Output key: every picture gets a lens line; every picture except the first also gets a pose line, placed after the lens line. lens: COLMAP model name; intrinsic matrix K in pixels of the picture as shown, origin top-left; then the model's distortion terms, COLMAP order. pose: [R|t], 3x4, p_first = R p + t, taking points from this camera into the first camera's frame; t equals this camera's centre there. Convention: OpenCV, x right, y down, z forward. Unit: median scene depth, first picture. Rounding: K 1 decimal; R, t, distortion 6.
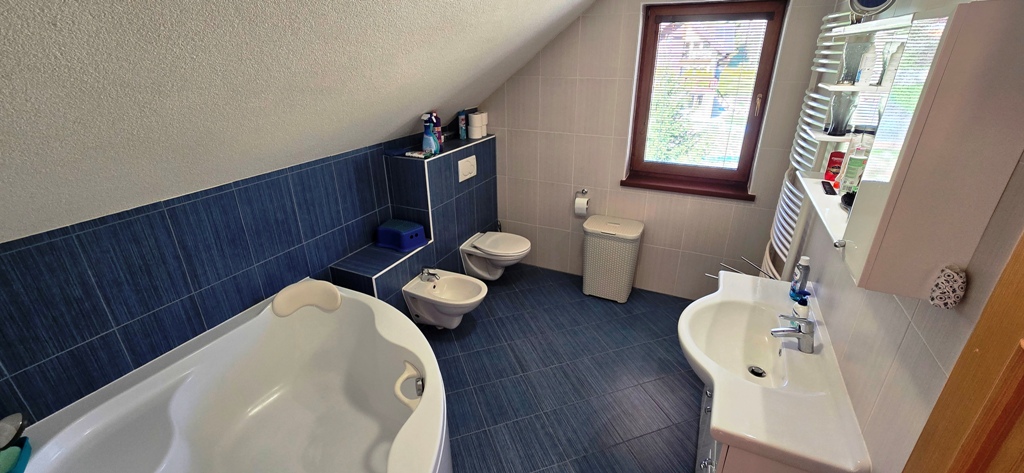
lens RADIAL K [[416.6, 0, 514.1], [0, 416.6, 227.5], [0, 0, 1]] dist [-0.003474, 0.000205]
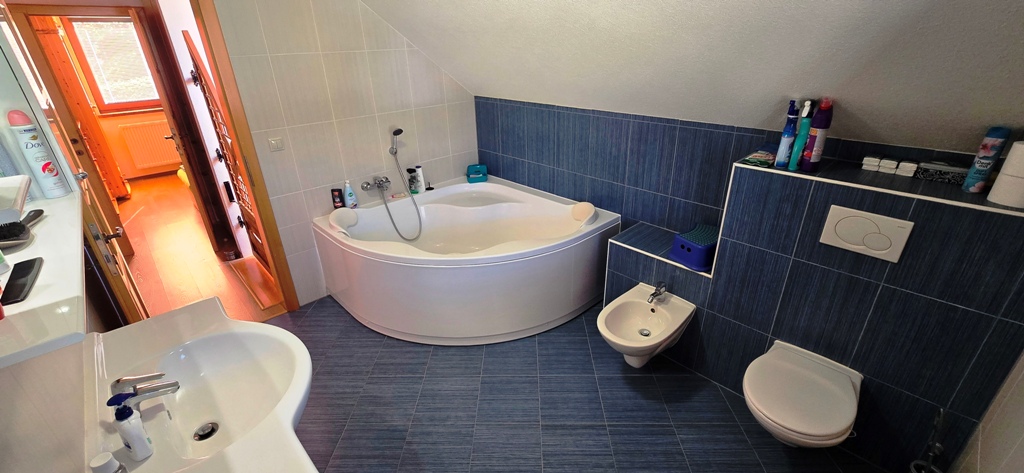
lens RADIAL K [[416.6, 0, 514.1], [0, 416.6, 227.5], [0, 0, 1]] dist [-0.003474, 0.000205]
pose [[-0.348305, 0.405353, -0.845206, 0.612580], [-0.336509, 0.787494, 0.516348, -0.364841], [0.874897, 0.464266, -0.137884, 0.993571]]
